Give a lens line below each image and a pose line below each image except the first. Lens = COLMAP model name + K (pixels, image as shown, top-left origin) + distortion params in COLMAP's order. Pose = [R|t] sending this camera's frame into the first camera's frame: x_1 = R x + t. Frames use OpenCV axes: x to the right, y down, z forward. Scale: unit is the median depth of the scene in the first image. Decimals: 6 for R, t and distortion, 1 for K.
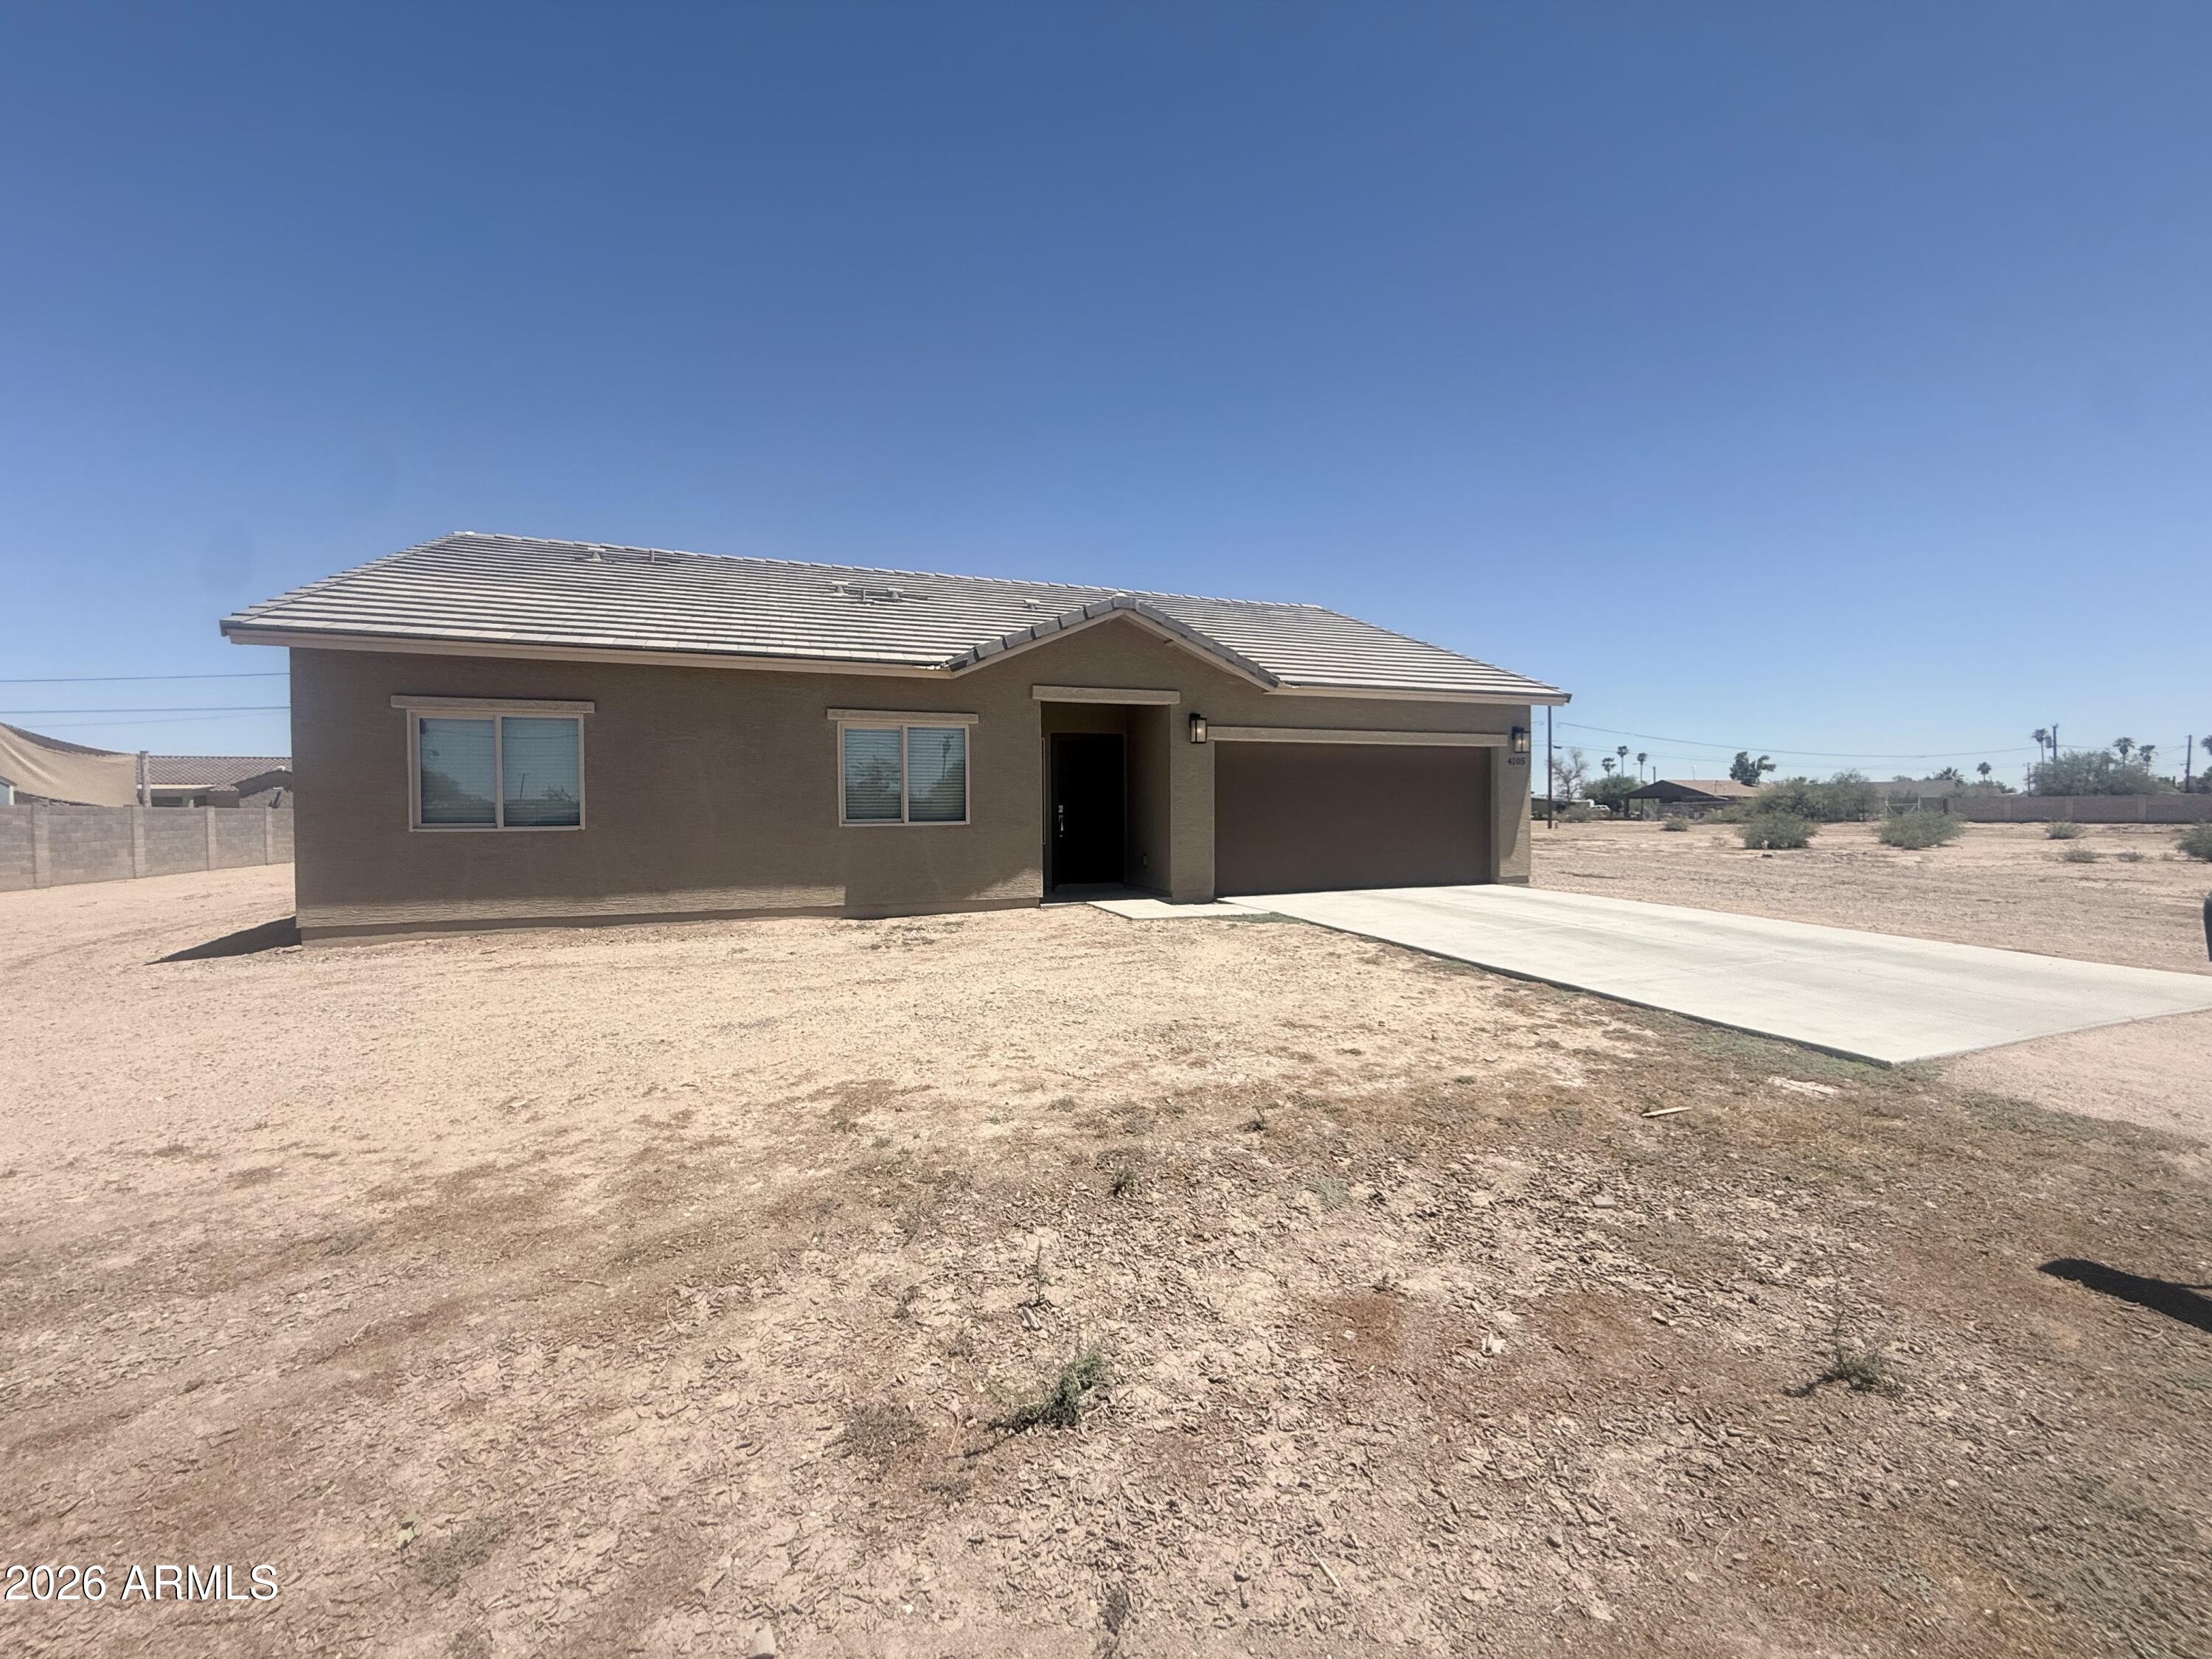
lens RADIAL K [[981.5, 0, 1106.0], [0, 981.5, 829.5], [0, 0, 1]] dist [0.014649, 0.000019]
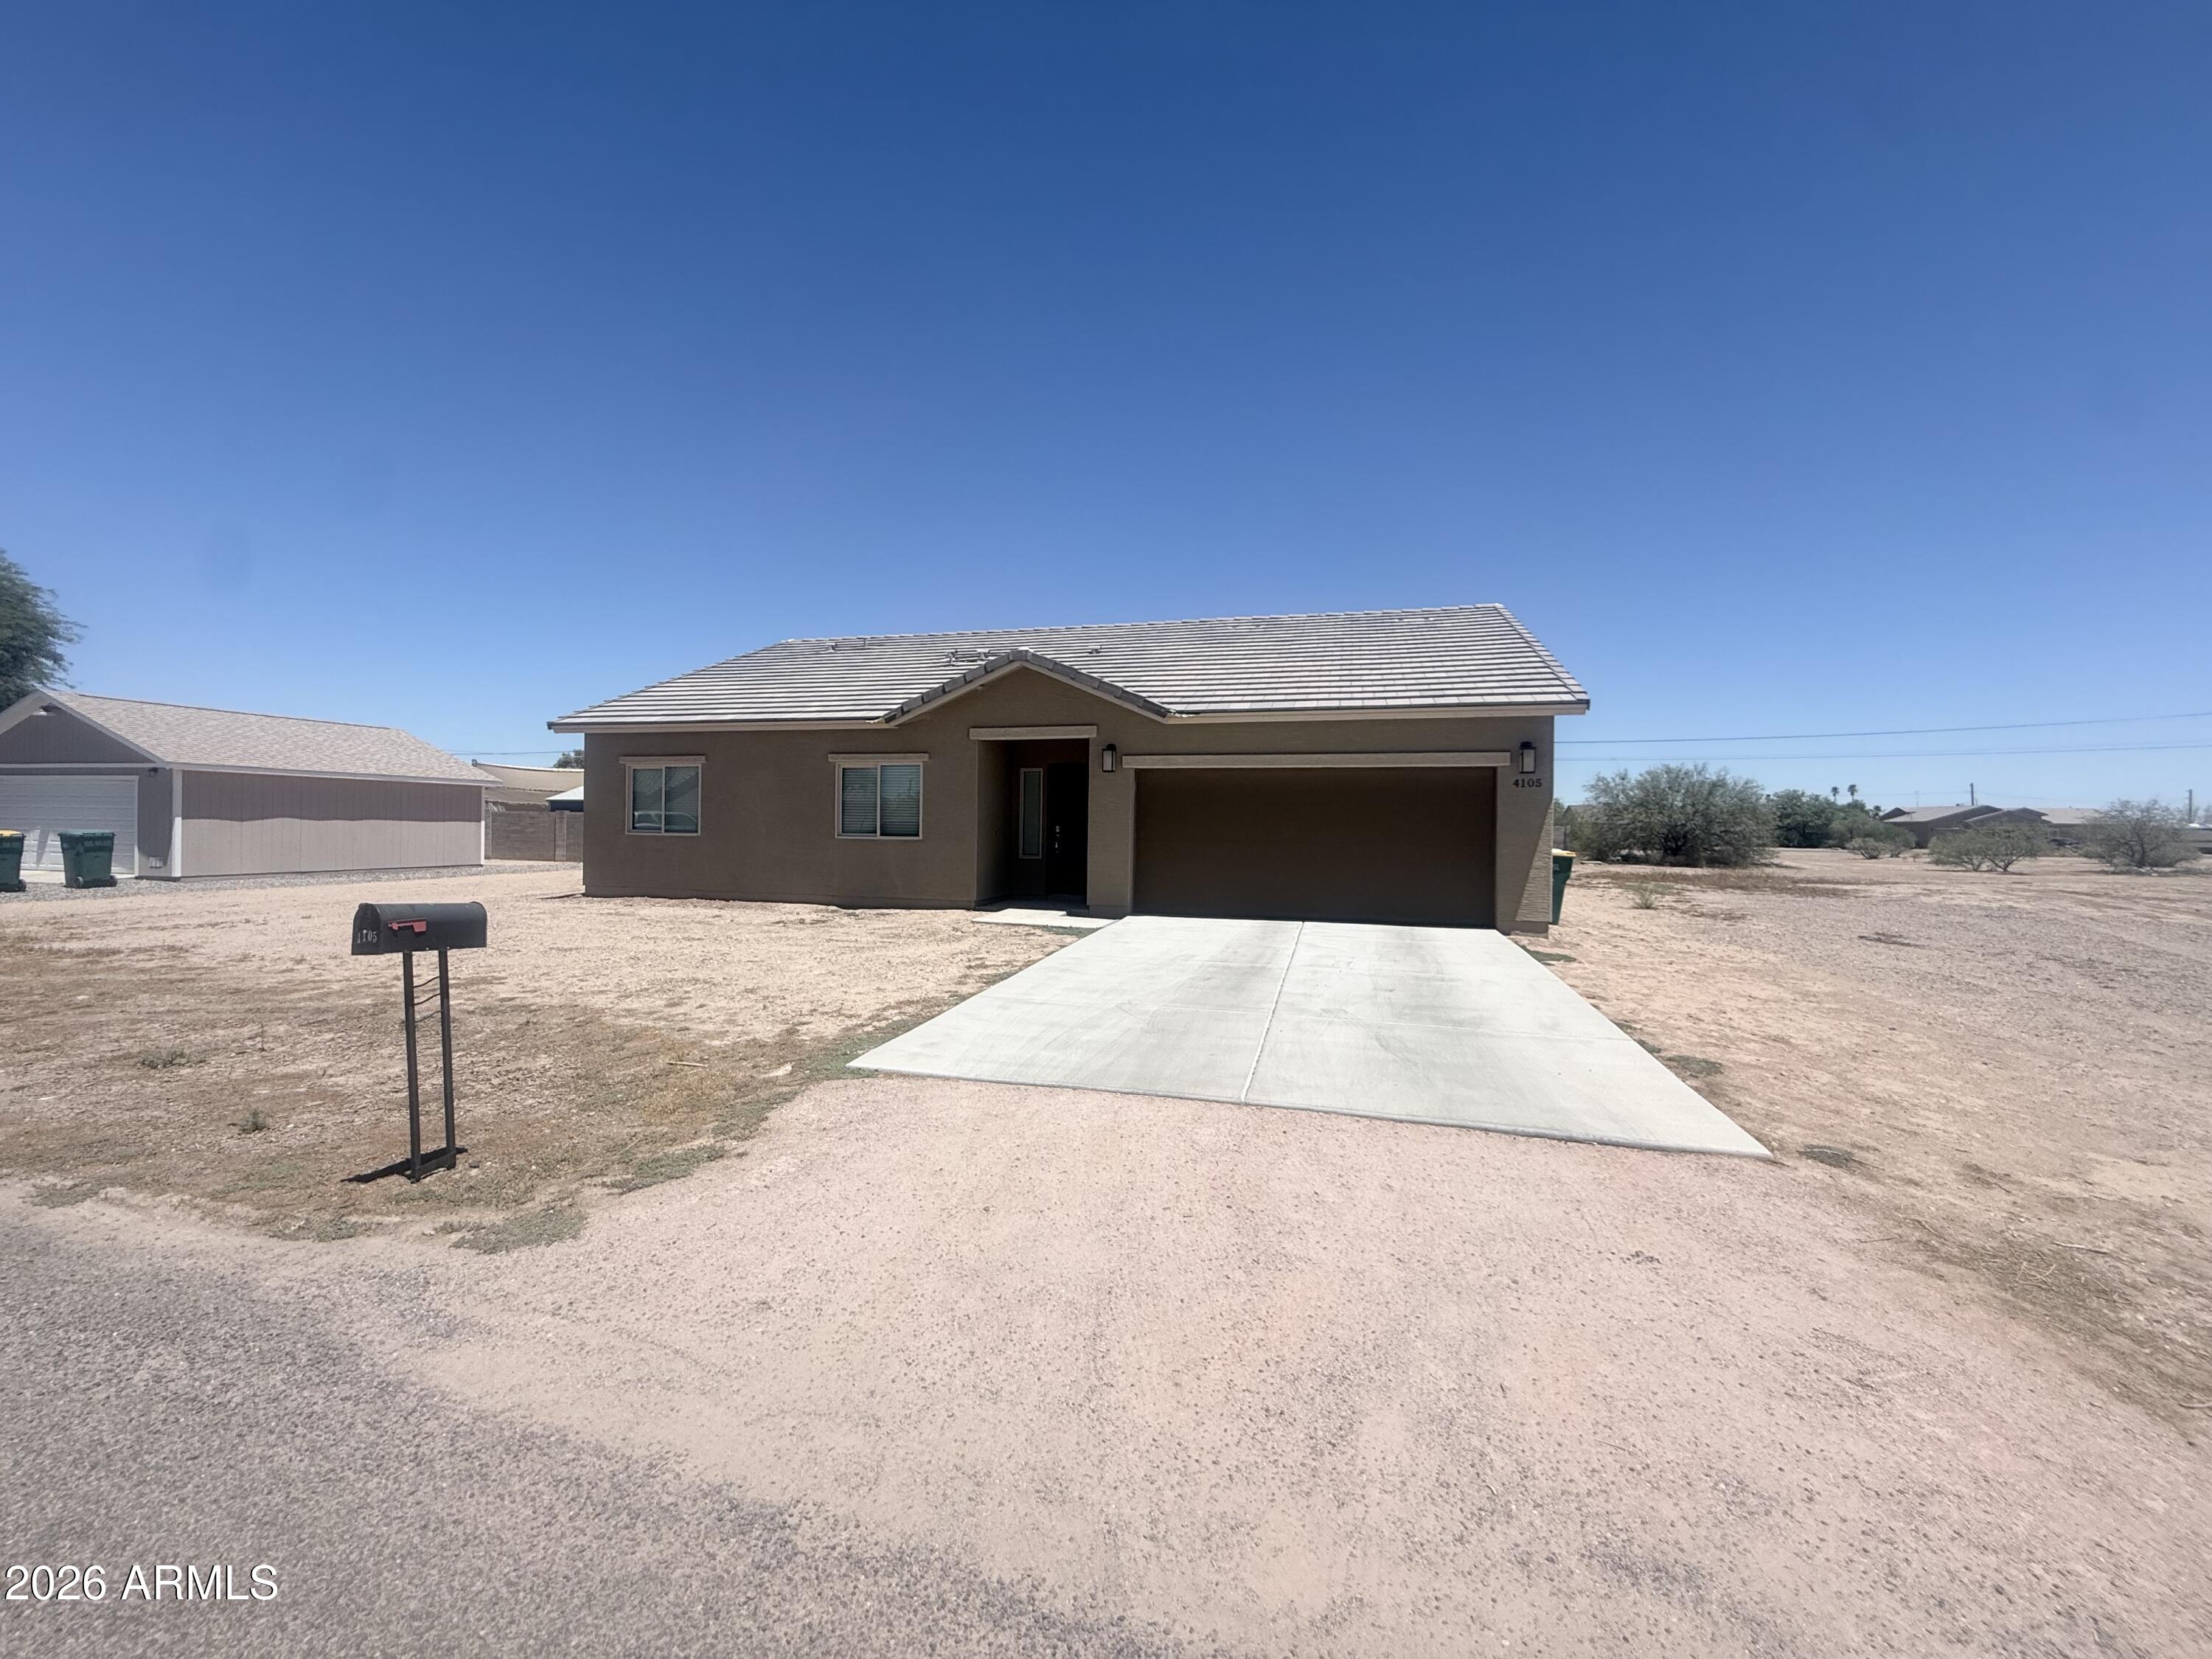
lens RADIAL K [[878.6, 0, 1106.0], [0, 878.6, 829.5], [0, 0, 1]] dist [0.000755, 0.000003]
pose [[0.803952, 0.014122, -0.594526, 0.690106], [-0.029960, 0.999410, -0.016774, -0.006306], [0.593939, 0.031298, 0.803901, 0.208553]]
